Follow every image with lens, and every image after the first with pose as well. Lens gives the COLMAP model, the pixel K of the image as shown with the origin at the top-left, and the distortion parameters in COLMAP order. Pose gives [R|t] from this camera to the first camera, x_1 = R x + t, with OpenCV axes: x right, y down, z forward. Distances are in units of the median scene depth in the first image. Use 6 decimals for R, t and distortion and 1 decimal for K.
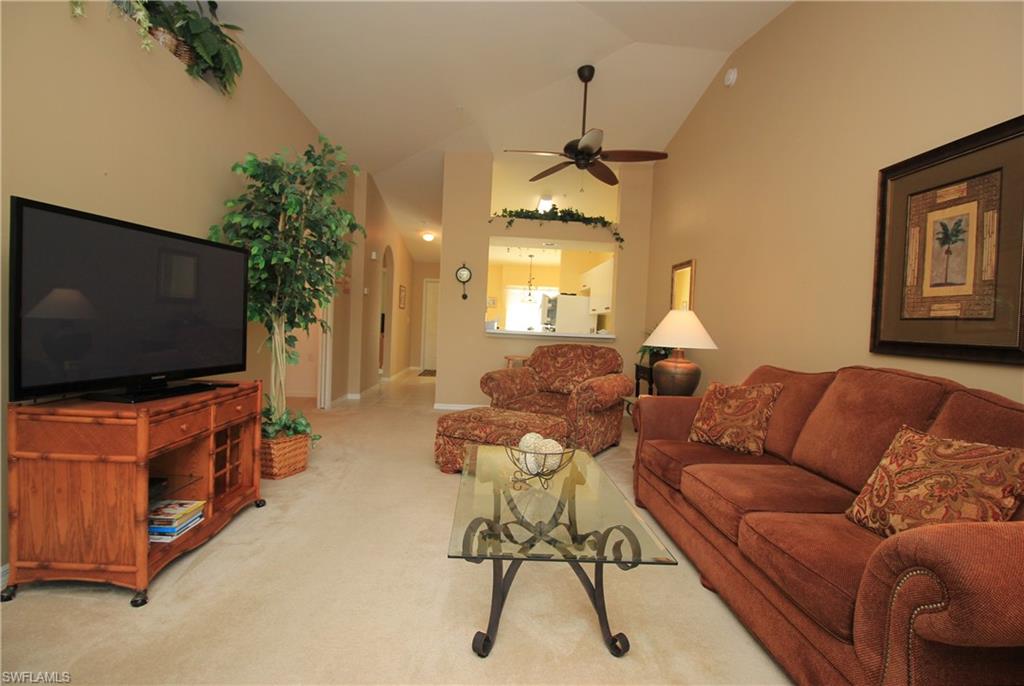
lens RADIAL K [[483.5, 0, 512.0], [0, 483.5, 339.1], [0, 0, 1]] dist [-0.008440, -0.005732]
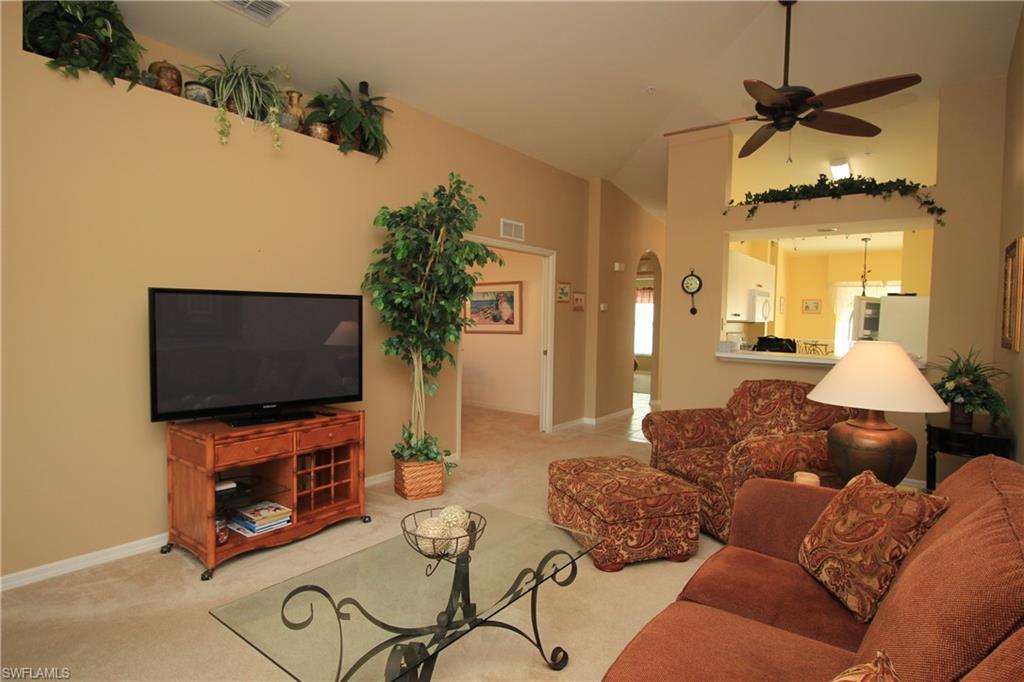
lens RADIAL K [[545.0, 0, 514.5], [0, 545.0, 341.1], [0, 0, 1]] dist [0.002040, -0.001502]
pose [[0.766254, -0.001235, -0.642537, 0.469029], [-0.001894, 0.999989, -0.004180, -0.060314], [0.642535, 0.004420, 0.766243, 0.199376]]
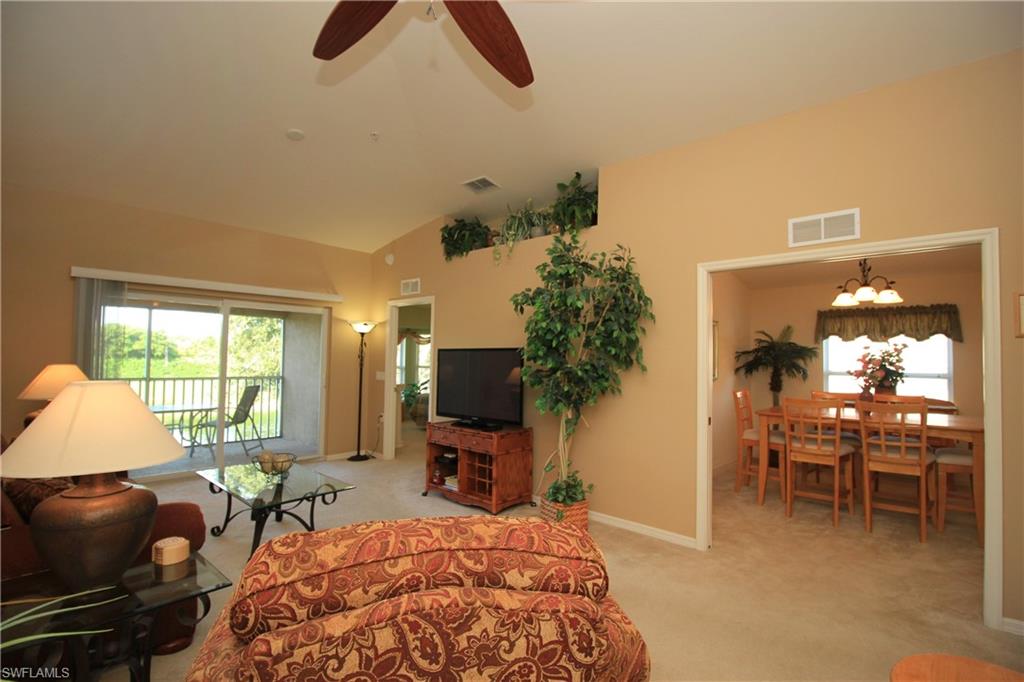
lens RADIAL K [[483.5, 0, 512.4], [0, 483.5, 342.8], [0, 0, 1]] dist [-0.008440, -0.005732]
pose [[-0.696340, -0.066588, -0.714617, 0.454028], [-0.056709, 0.997679, -0.037705, -0.118821], [0.715468, 0.014270, -0.698500, 1.704897]]
